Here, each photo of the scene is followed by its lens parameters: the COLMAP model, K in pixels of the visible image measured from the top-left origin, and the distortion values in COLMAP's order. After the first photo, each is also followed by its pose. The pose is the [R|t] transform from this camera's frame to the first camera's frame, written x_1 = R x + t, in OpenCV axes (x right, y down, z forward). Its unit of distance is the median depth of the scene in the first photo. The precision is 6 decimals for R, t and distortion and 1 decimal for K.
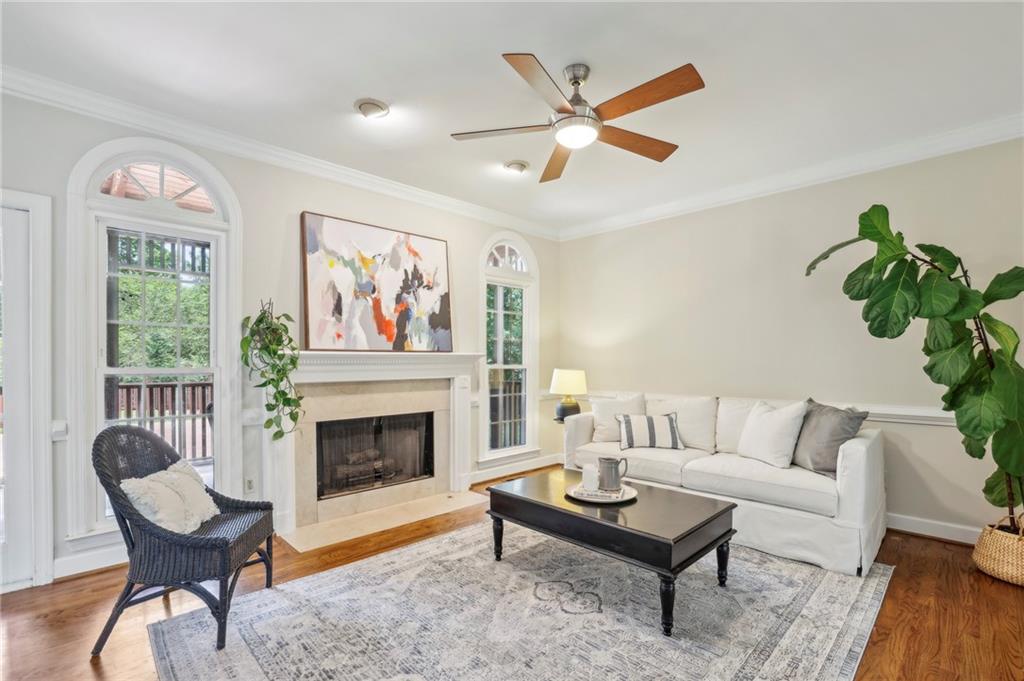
lens RADIAL K [[458.0, 0, 511.9], [0, 458.0, 375.8], [0, 0, 1]] dist [-0.051950, 0.022696]
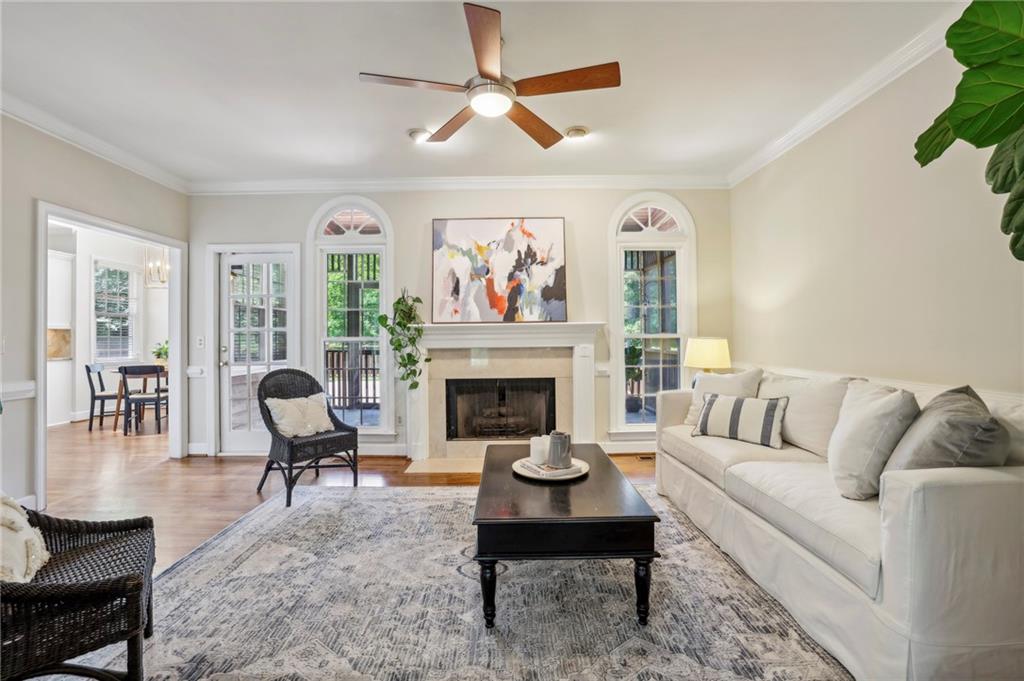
lens RADIAL K [[438.8, 0, 512.0], [0, 438.8, 340.5], [0, 0, 1]] dist [-0.049937, 0.019030]
pose [[0.721569, -0.000600, -0.692342, 0.527630], [-0.012007, 0.999838, -0.013380, 0.006515], [0.692238, 0.017968, 0.721445, 0.212542]]
